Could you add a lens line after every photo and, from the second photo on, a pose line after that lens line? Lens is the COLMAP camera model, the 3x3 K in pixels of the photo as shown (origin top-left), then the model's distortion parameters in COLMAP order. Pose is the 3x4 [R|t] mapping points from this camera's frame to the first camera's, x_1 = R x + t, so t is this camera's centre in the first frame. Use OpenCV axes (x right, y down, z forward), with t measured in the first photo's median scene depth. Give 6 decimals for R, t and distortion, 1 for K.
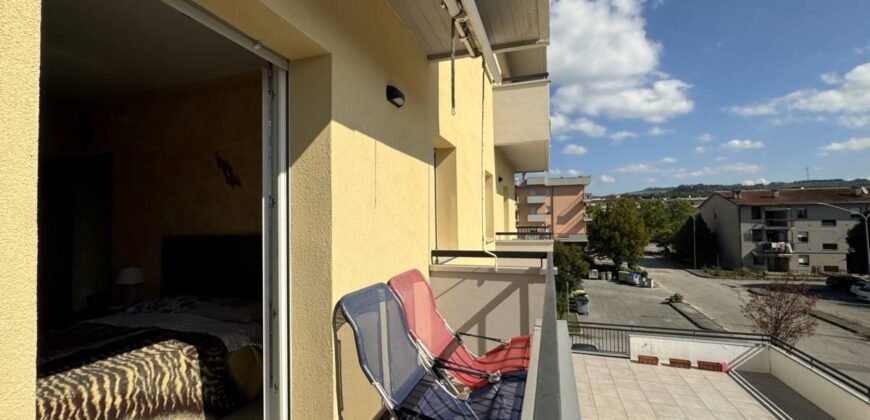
lens RADIAL K [[359.5, 0, 434.7], [0, 359.5, 209.8], [0, 0, 1]] dist [-0.002817, -0.000110]
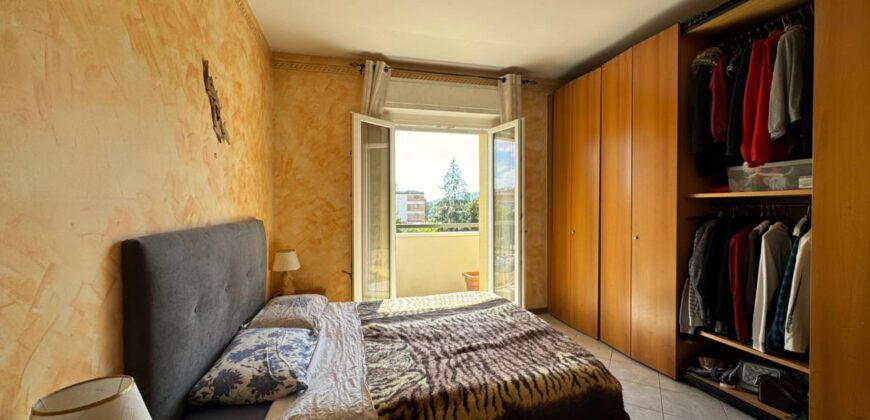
lens RADIAL K [[348.9, 0, 435.0], [0, 348.9, 210.0], [0, 0, 1]] dist [-0.001871, -0.000357]
pose [[-0.523308, 0.005484, 0.852126, -1.544505], [-0.010352, 0.999865, -0.012793, 0.065925], [-0.852081, -0.015516, -0.523180, 1.271418]]
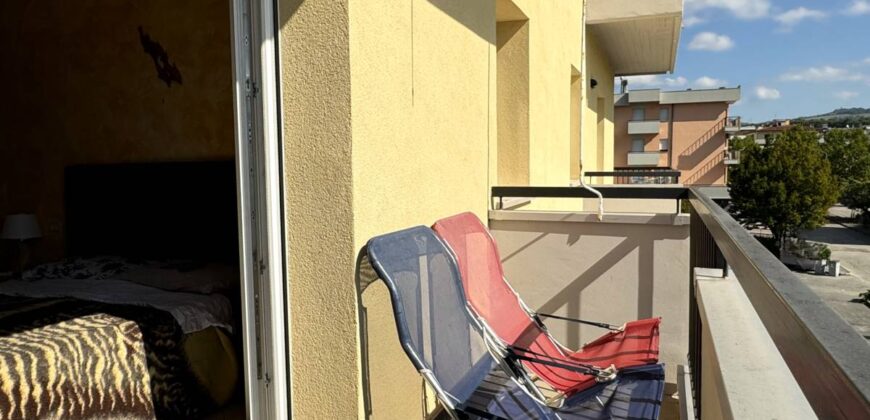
lens RADIAL K [[591.2, 0, 435.0], [0, 591.2, 210.0], [0, 0, 1]] dist [-0.004064, -0.000811]
pose [[0.998210, 0.006742, -0.059422, -0.055106], [-0.000305, 0.994187, 0.107668, 0.053536], [0.059803, -0.107457, 0.992409, -0.006895]]
